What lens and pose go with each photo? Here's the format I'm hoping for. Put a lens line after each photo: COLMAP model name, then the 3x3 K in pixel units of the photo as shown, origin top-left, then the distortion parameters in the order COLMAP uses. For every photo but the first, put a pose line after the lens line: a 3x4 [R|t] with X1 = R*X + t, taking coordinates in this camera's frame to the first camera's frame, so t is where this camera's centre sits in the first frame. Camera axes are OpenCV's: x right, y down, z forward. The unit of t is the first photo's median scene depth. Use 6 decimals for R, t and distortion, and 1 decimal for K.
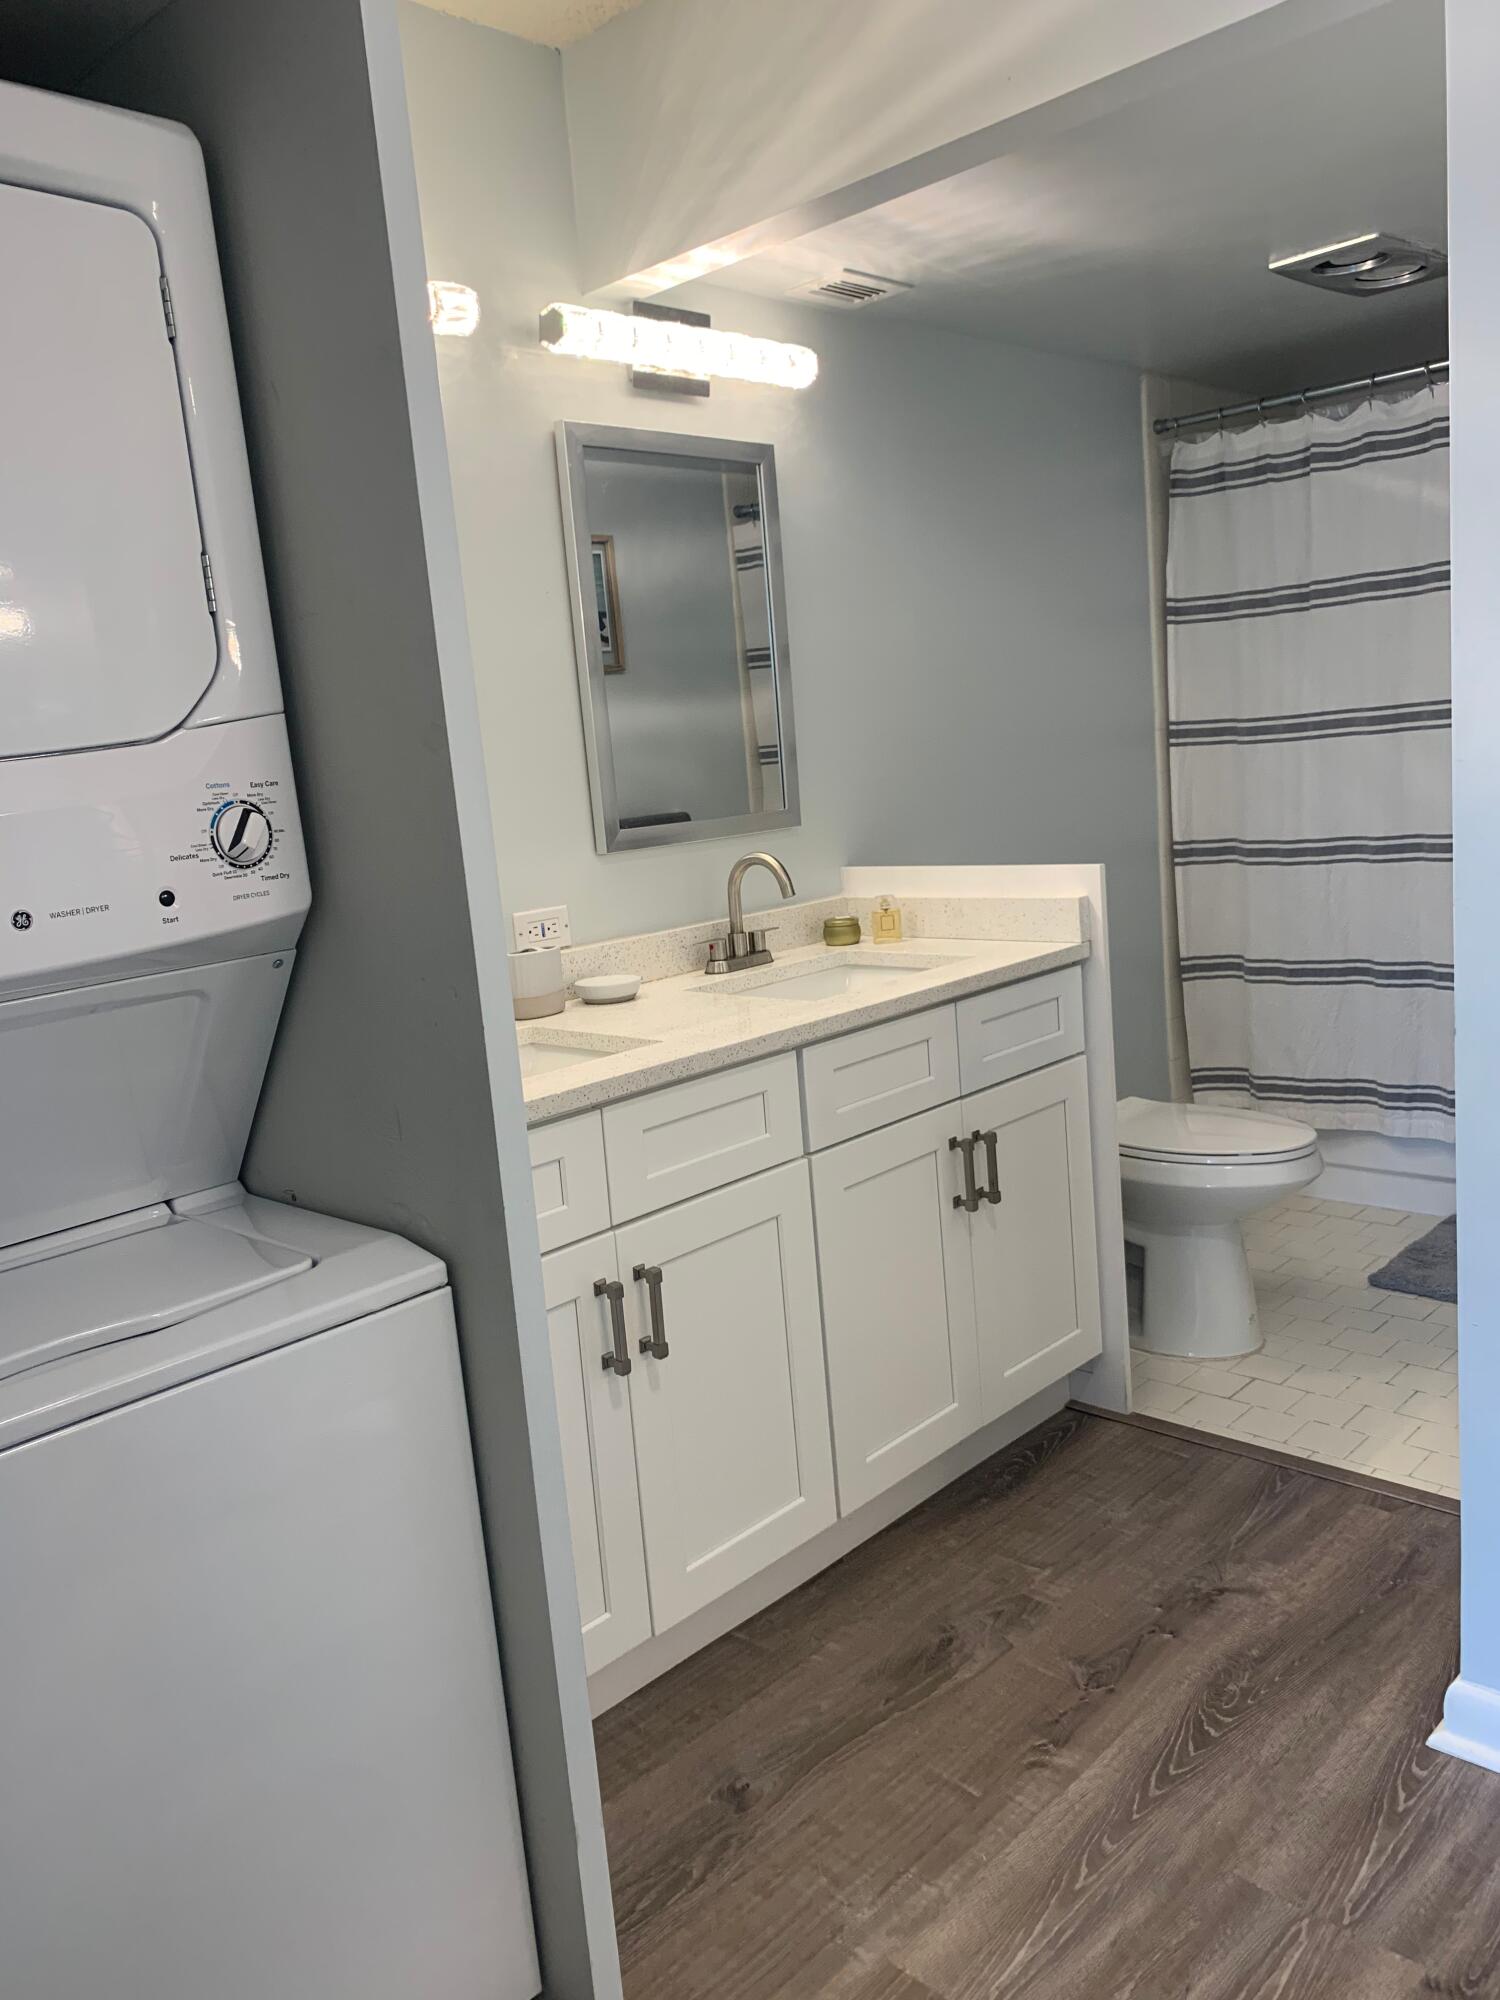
lens RADIAL K [[1501.6, 0, 750.0], [0, 1501.6, 1000.0], [0, 0, 1]] dist [0.031192, -0.014760]
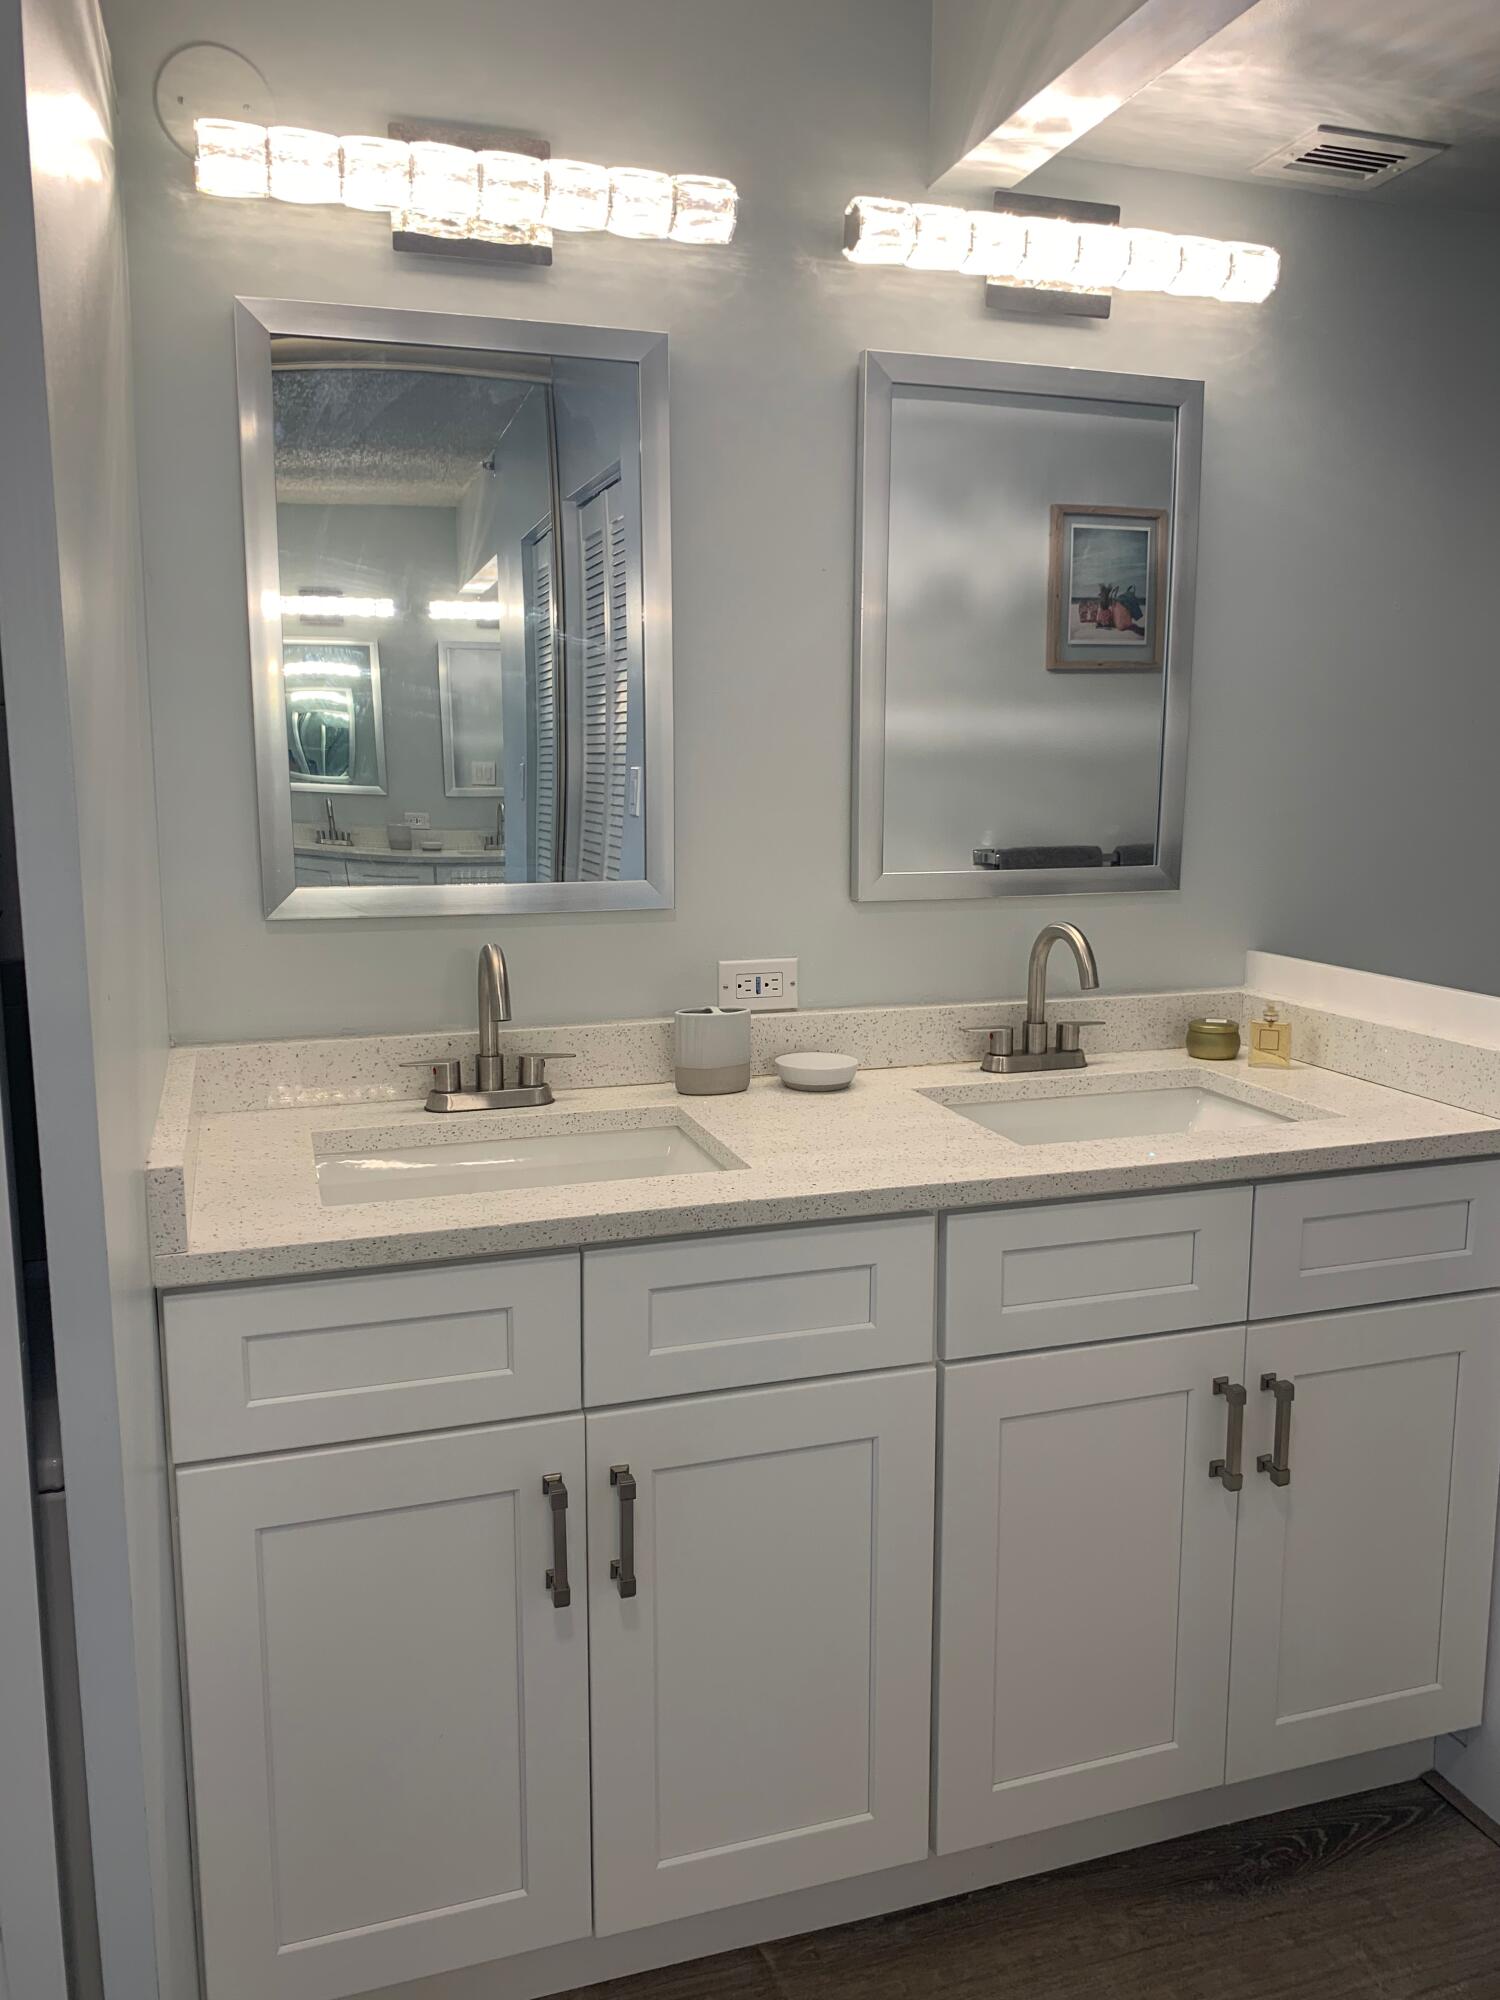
lens RADIAL K [[1501.6, 0, 750.0], [0, 1501.6, 1000.0], [0, 0, 1]] dist [0.031192, -0.014760]
pose [[0.884177, 0.159666, -0.439020, 0.203624], [-0.154728, 0.986825, 0.047277, -0.072037], [0.440785, 0.026127, 0.897233, 0.254431]]
